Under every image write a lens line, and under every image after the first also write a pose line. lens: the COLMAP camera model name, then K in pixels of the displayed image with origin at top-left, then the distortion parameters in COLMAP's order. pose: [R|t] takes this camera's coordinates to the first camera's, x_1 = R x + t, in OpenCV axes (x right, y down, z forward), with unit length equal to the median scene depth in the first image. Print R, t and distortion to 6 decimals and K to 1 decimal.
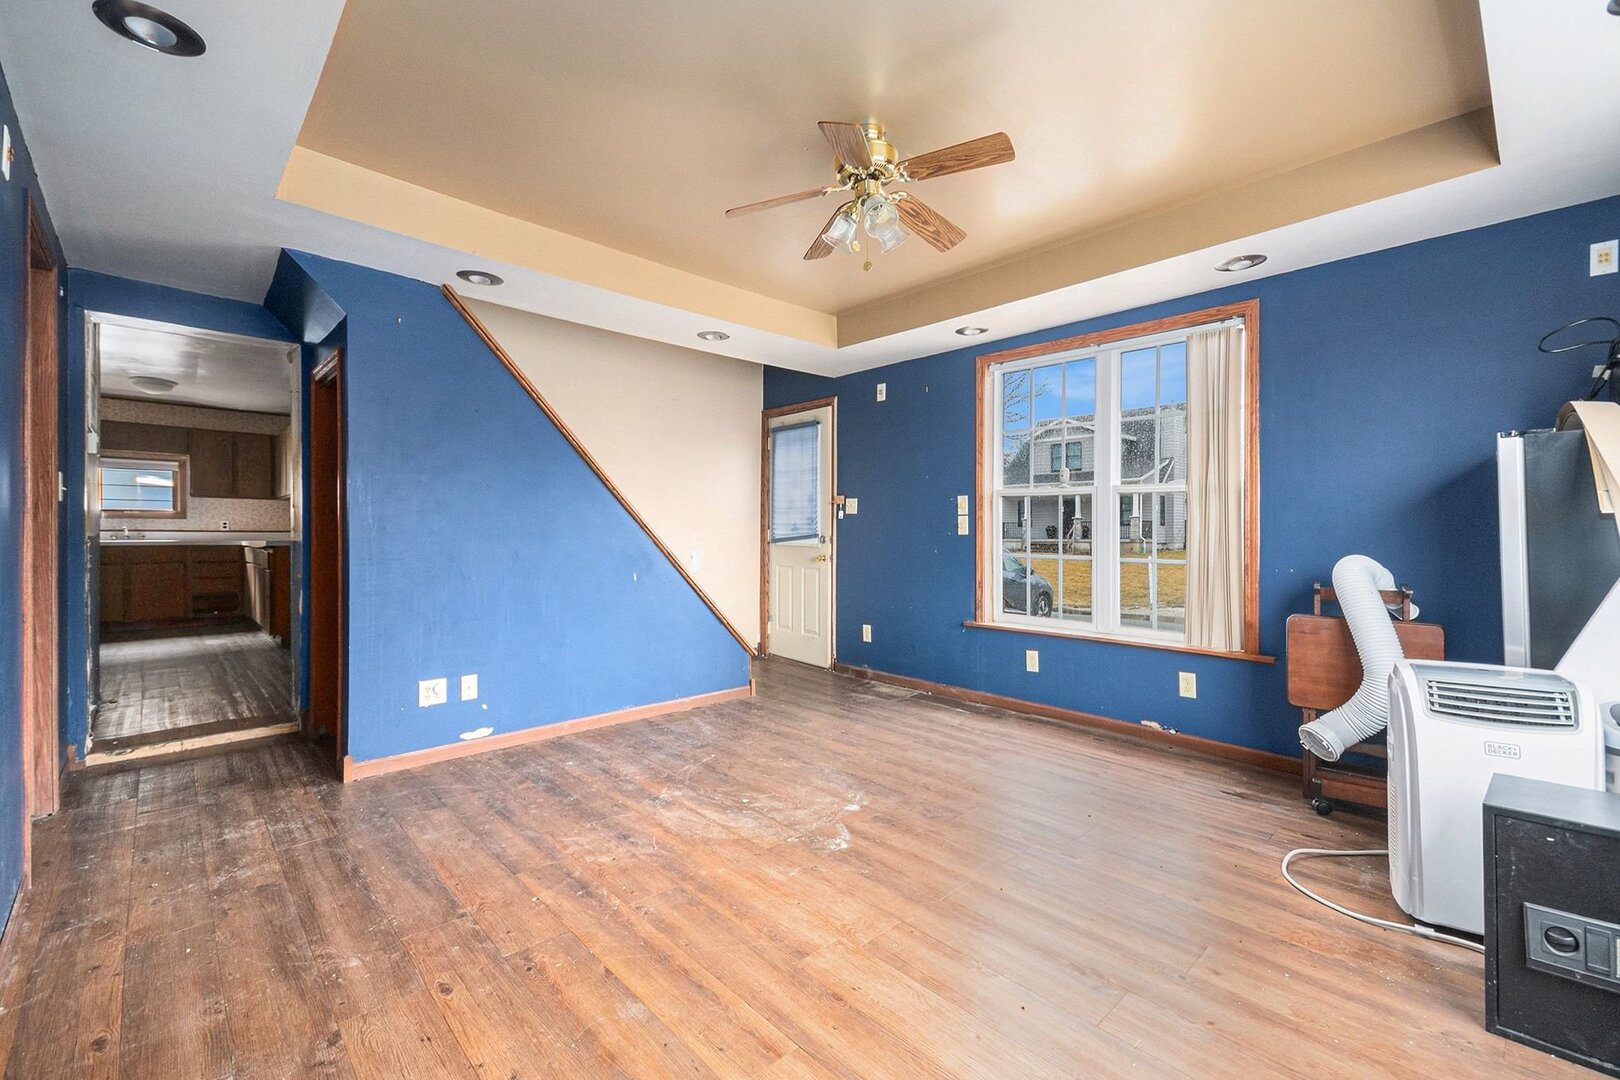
lens RADIAL K [[680.6, 0, 828.1], [0, 680.6, 529.5], [0, 0, 1]] dist [0.000513, -0.000317]
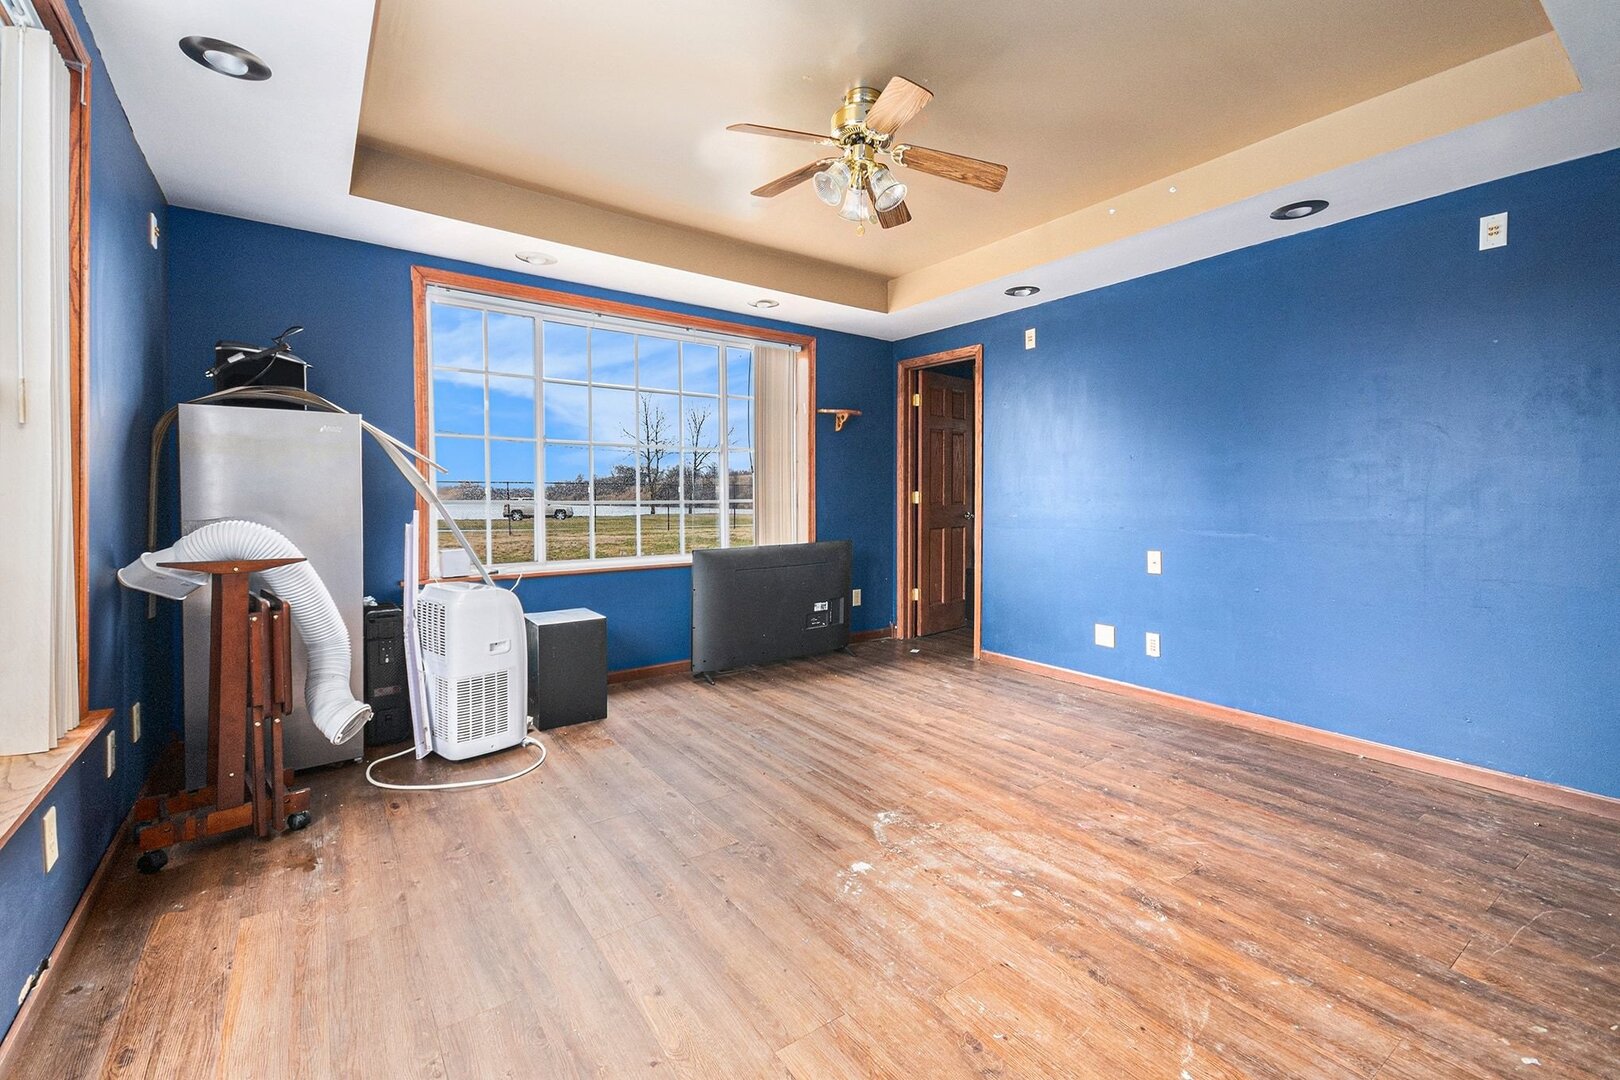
lens RADIAL K [[680.6, 0, 828.1], [0, 680.6, 529.5], [0, 0, 1]] dist [0.000513, -0.000317]
pose [[-0.990781, -0.006233, 0.135330, -0.029322], [-0.001147, 0.999291, 0.037625, 0.021381], [-0.135469, 0.037123, -0.990086, 1.884190]]
